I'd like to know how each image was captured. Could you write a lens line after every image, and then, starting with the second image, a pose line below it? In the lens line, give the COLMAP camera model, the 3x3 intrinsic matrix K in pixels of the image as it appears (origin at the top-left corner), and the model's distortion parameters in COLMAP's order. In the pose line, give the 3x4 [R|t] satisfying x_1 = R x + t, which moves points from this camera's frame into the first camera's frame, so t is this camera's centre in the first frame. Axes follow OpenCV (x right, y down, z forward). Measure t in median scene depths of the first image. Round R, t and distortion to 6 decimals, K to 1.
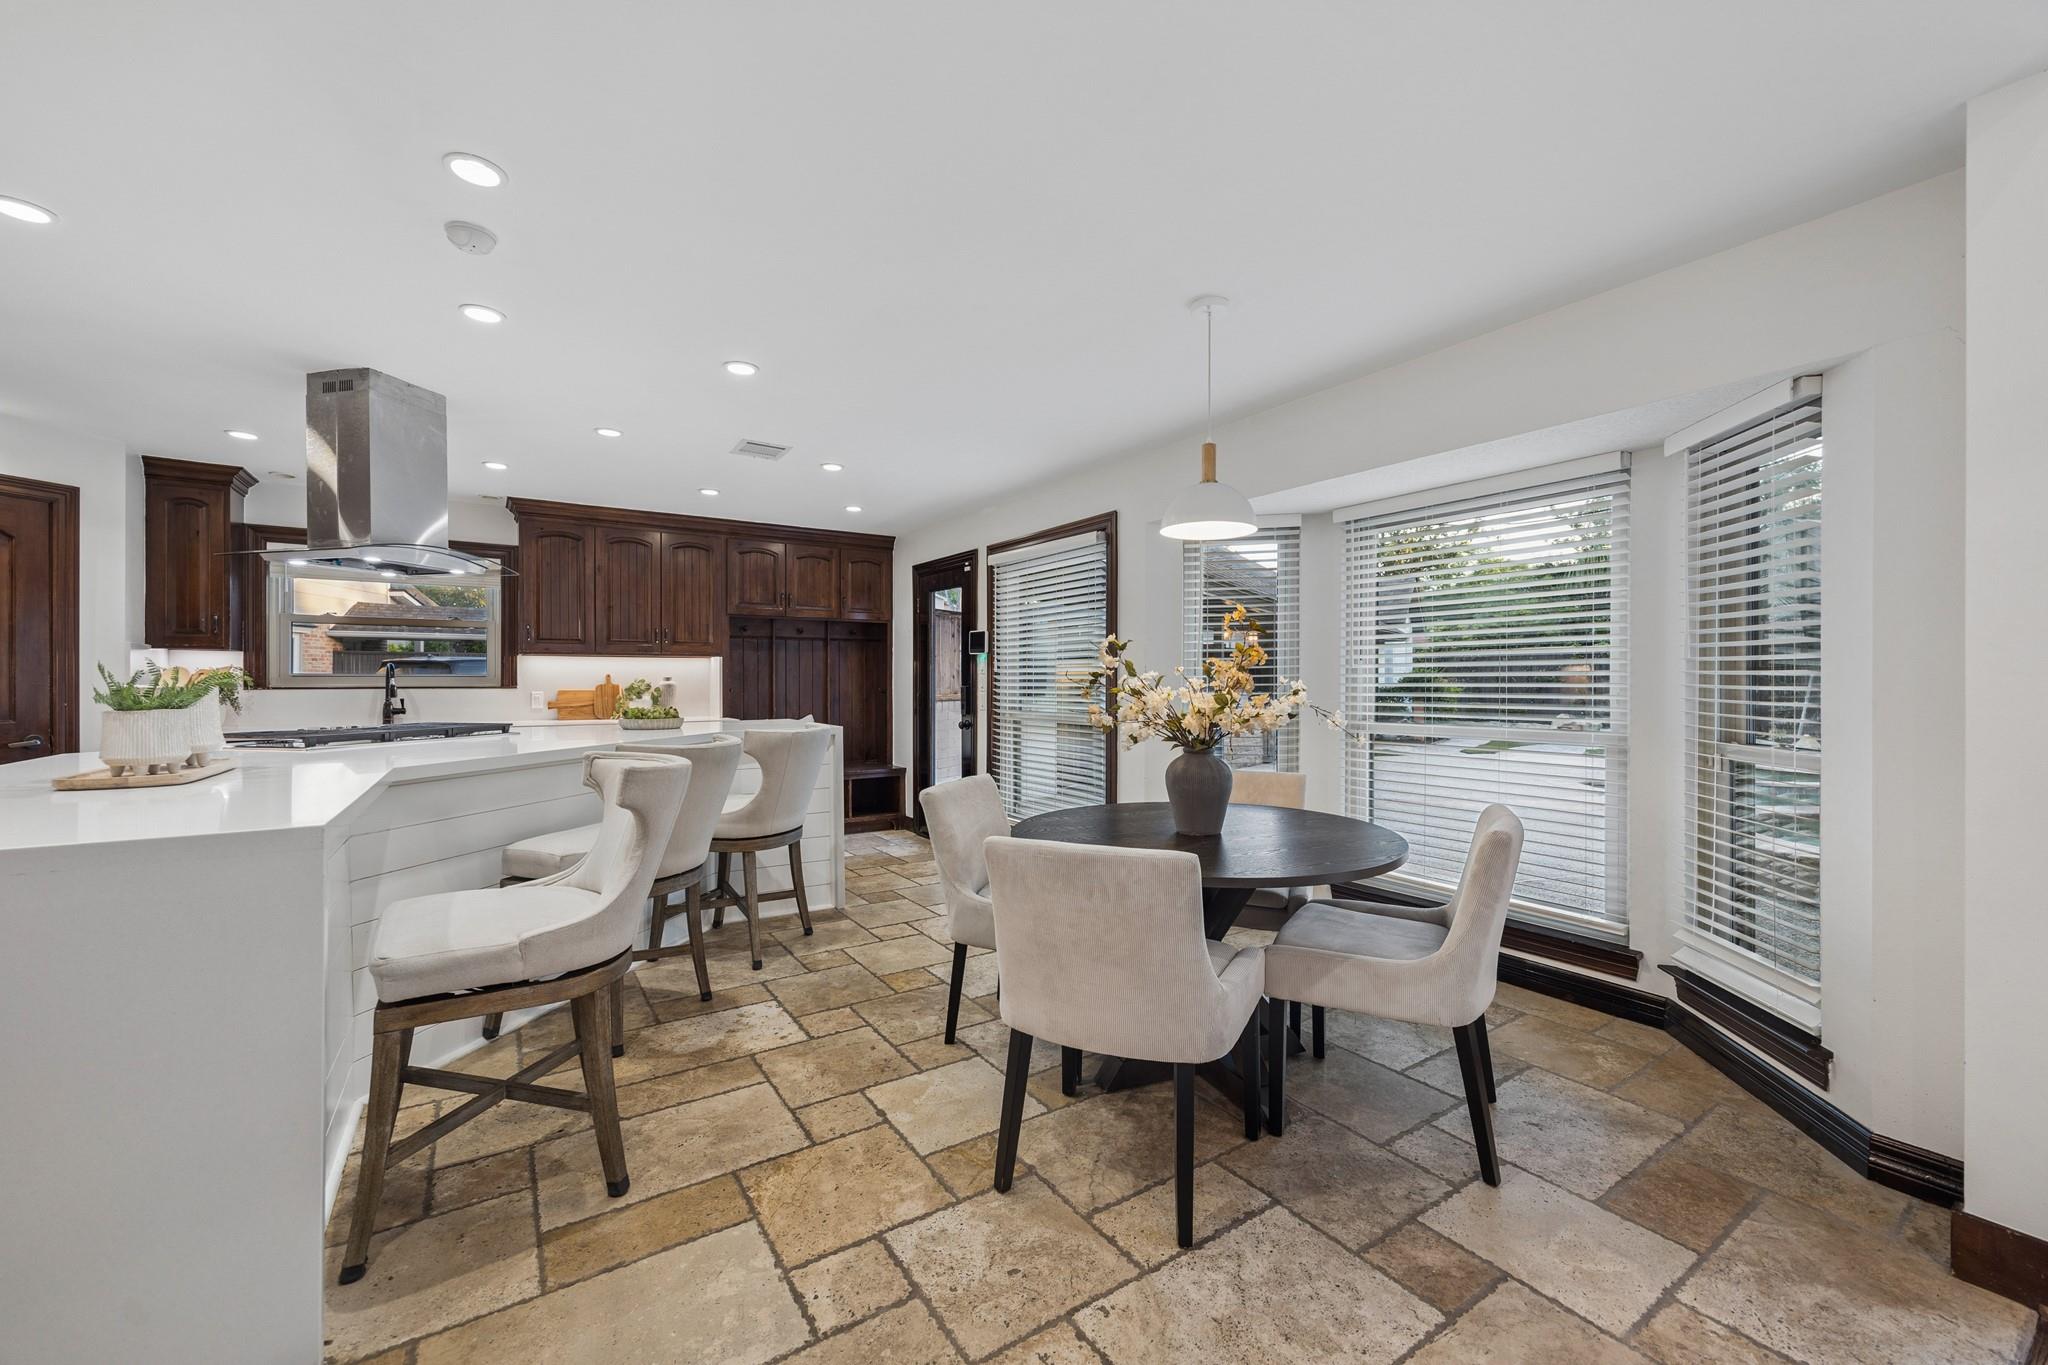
lens RADIAL K [[813.1, 0, 1038.7], [0, 813.1, 681.0], [0, 0, 1]] dist [0.002703, 0.000235]
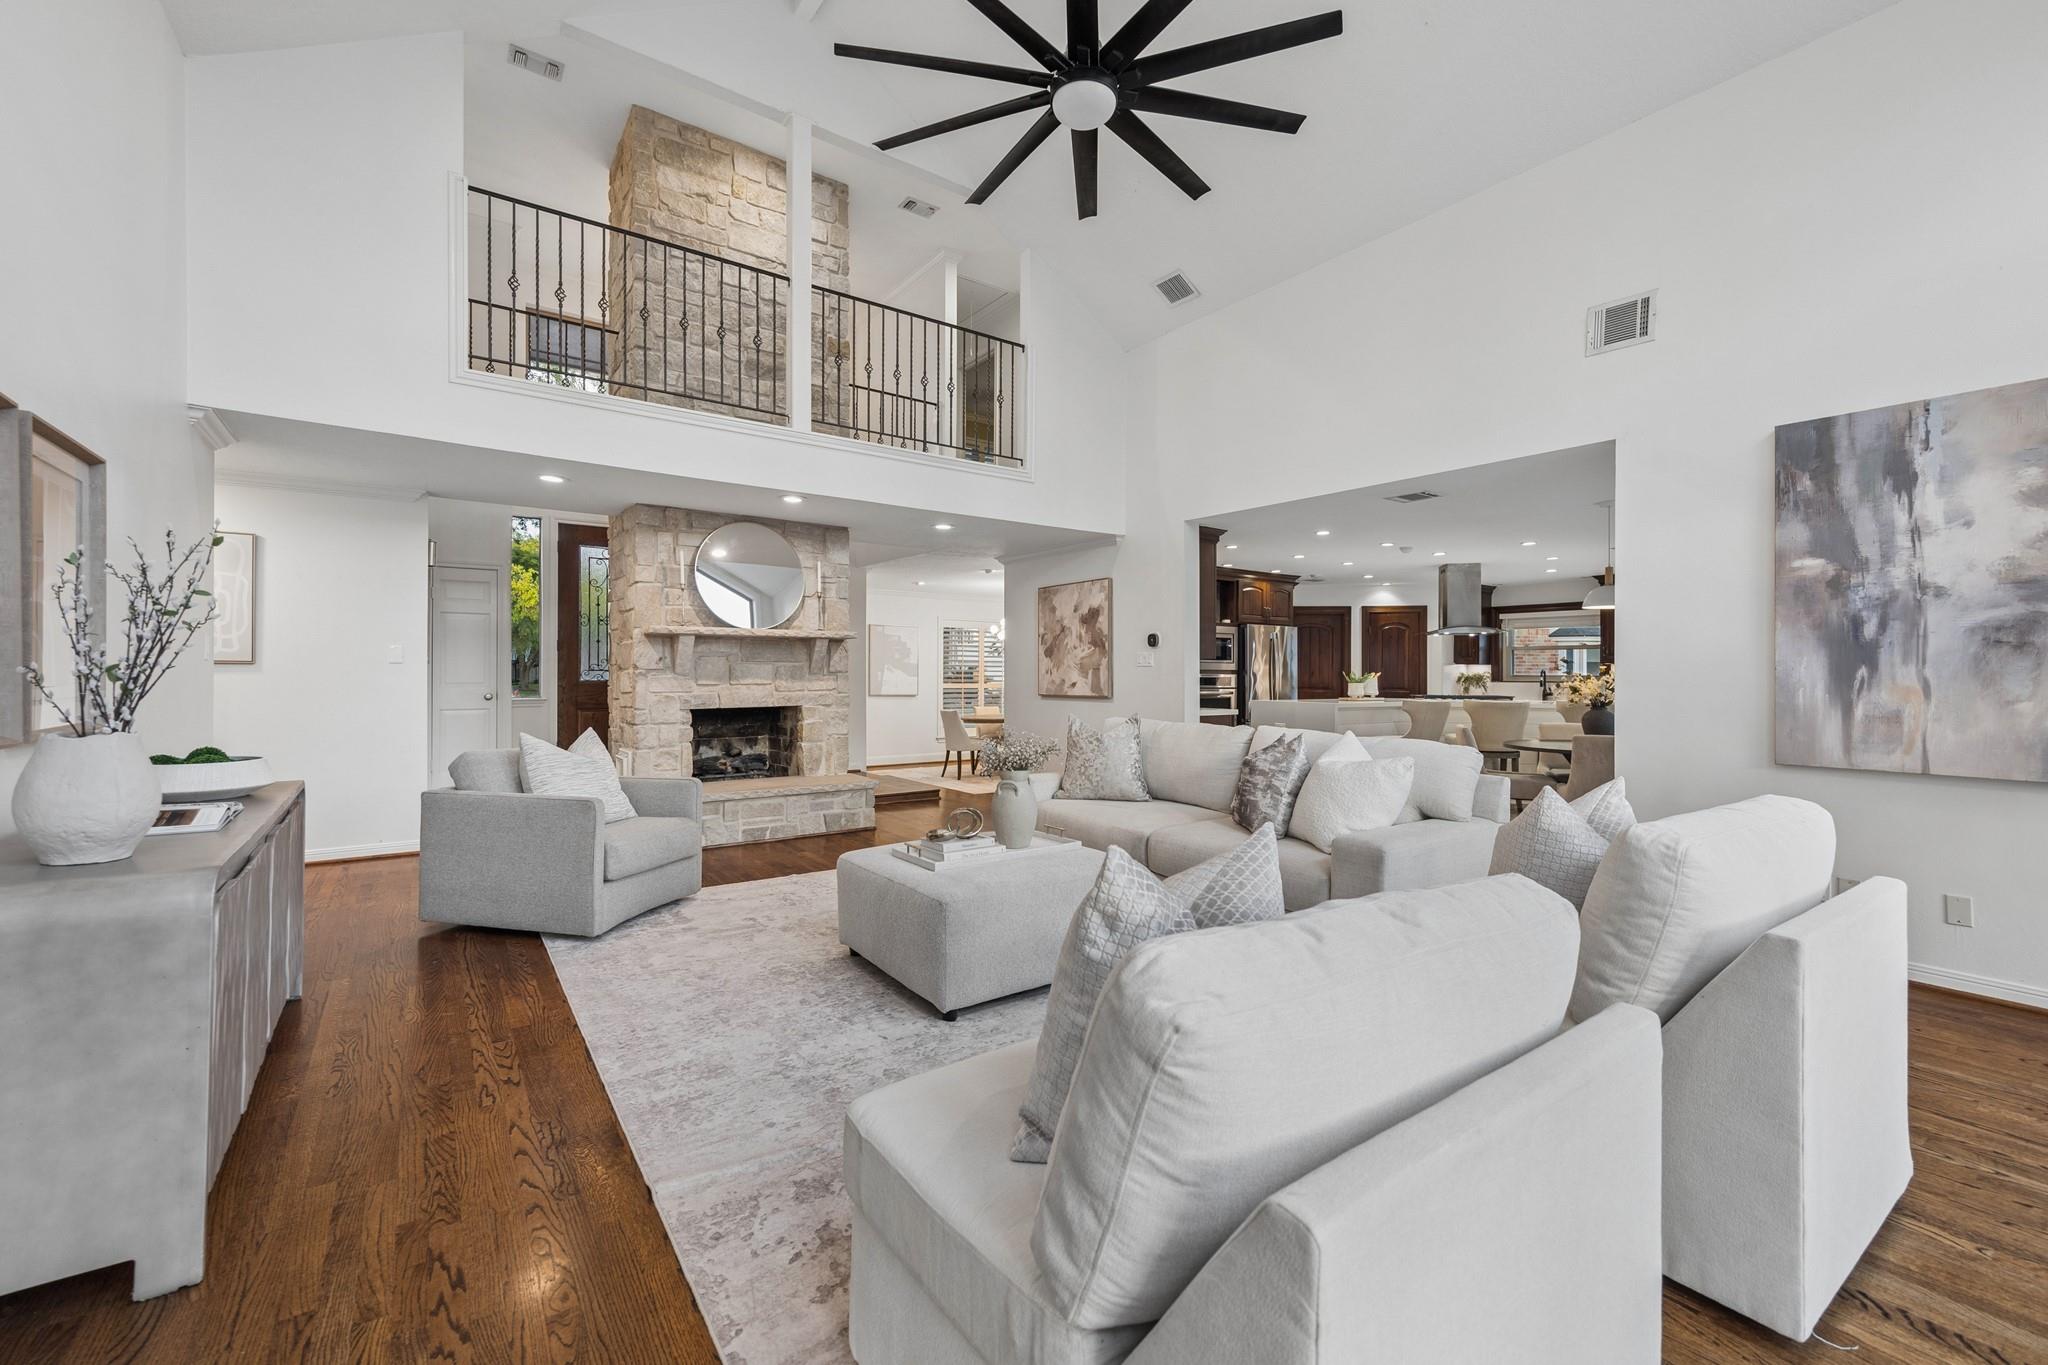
lens RADIAL K [[855.3, 0, 1024.0], [0, 855.3, 682.5], [0, 0, 1]] dist [0.000467, 0.000046]
pose [[0.036031, 0.005749, -0.999334, 1.209735], [-0.008595, 0.999948, 0.005442, 0.009444], [0.999314, 0.008393, 0.036079, -0.320888]]
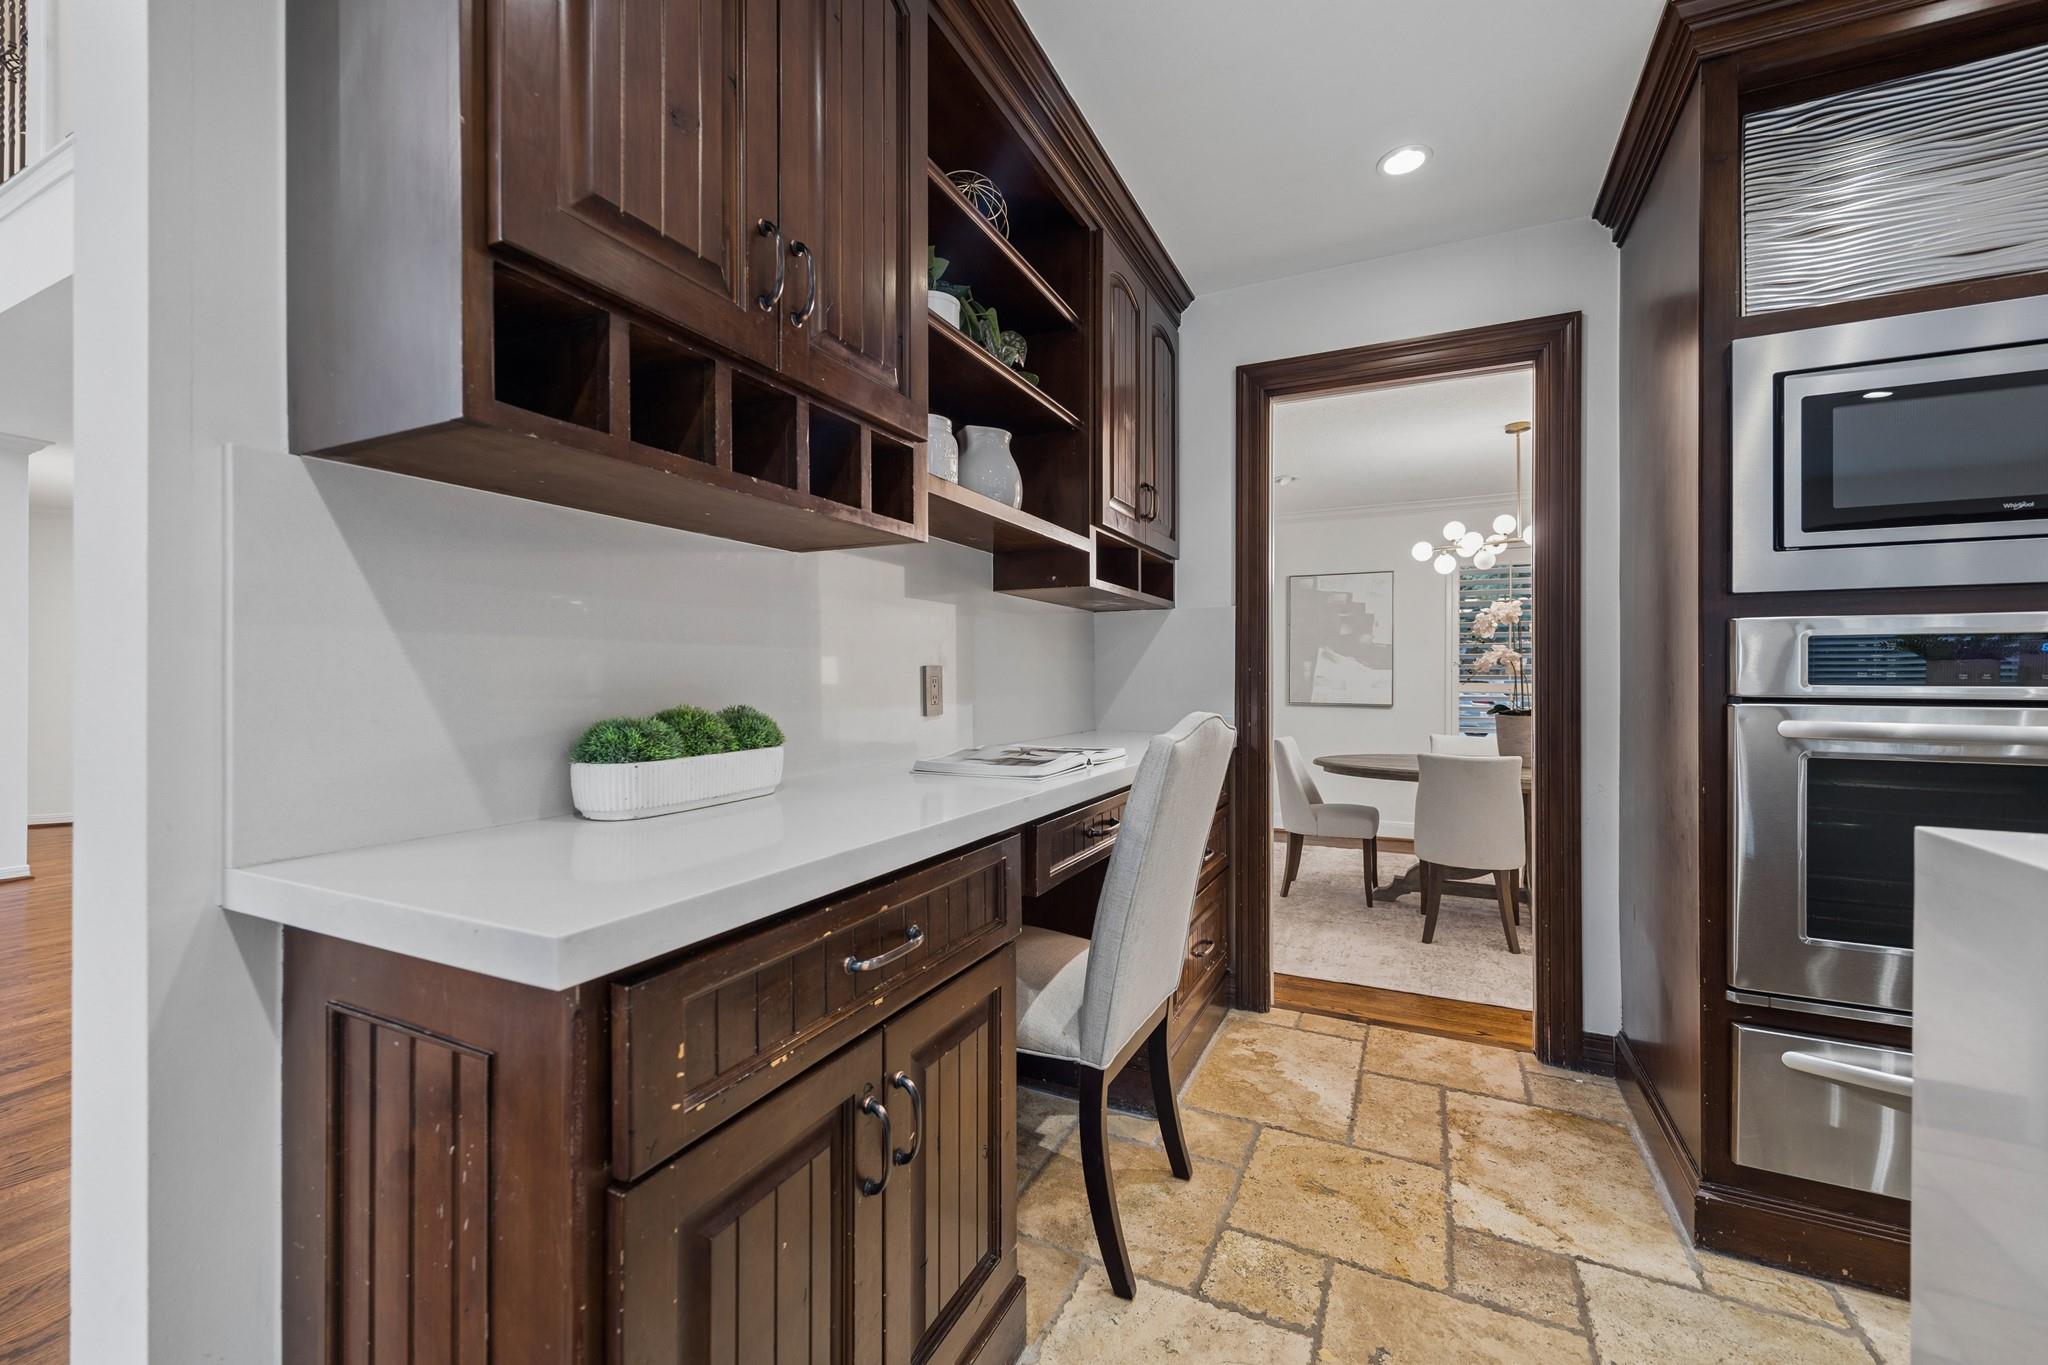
lens RADIAL K [[813.1, 0, 1038.7], [0, 813.1, 681.0], [0, 0, 1]] dist [0.002703, 0.000235]
pose [[-0.864131, -0.001146, -0.503266, -0.171696], [-0.004222, 0.999979, 0.004972, 0.020546], [0.503250, 0.006421, -0.864117, 0.216011]]
